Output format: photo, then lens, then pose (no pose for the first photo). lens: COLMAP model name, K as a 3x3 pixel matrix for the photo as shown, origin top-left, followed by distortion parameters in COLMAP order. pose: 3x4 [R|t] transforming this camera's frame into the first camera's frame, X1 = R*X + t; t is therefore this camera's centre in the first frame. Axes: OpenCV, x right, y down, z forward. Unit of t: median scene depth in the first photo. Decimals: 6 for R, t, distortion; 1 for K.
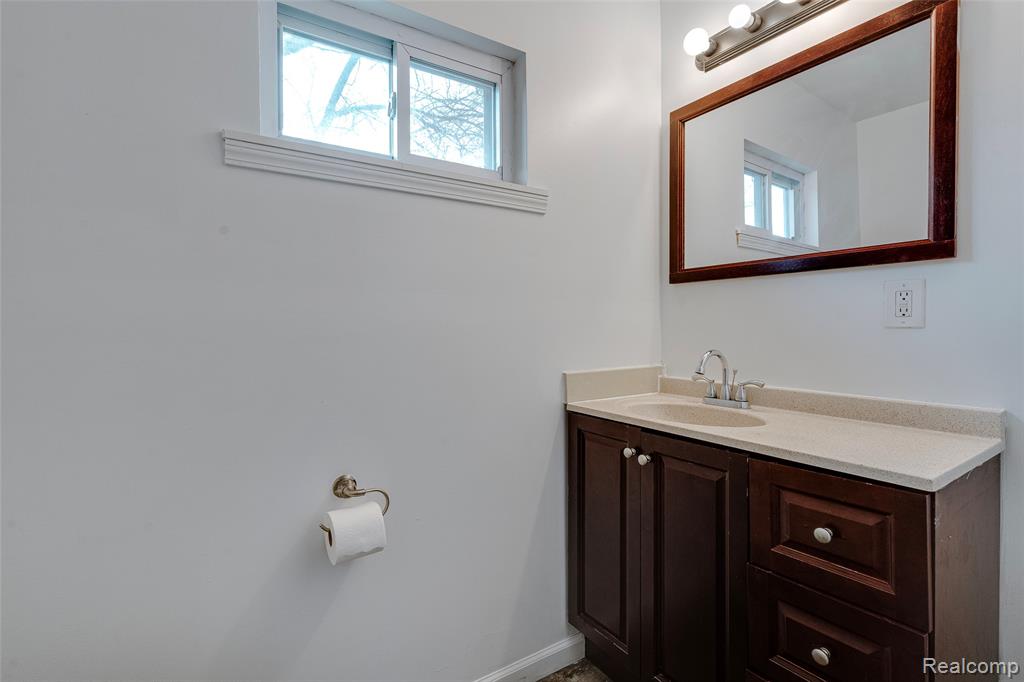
lens RADIAL K [[464.0, 0, 514.5], [0, 464.0, 335.5], [0, 0, 1]] dist [-0.013693, 0.000026]
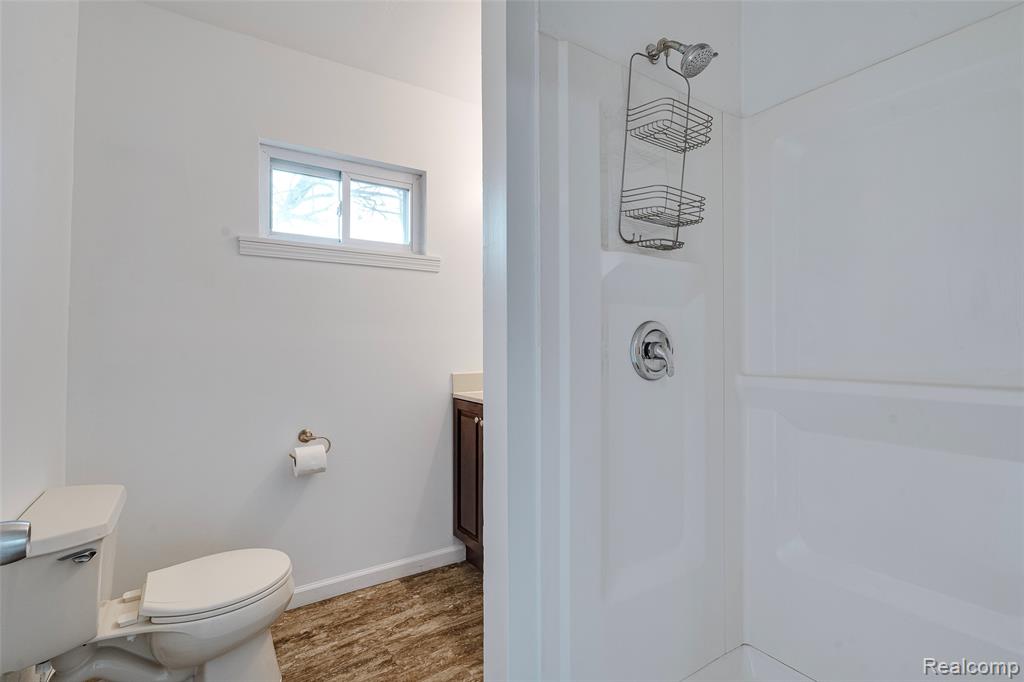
lens RADIAL K [[464.0, 0, 506.9], [0, 464.0, 341.1], [0, 0, 1]] dist [-0.013693, 0.000026]
pose [[0.999940, 0.002174, -0.010766, 0.337979], [-0.002353, 0.999859, -0.016613, -0.003548], [0.010729, 0.016637, 0.999804, -0.609566]]
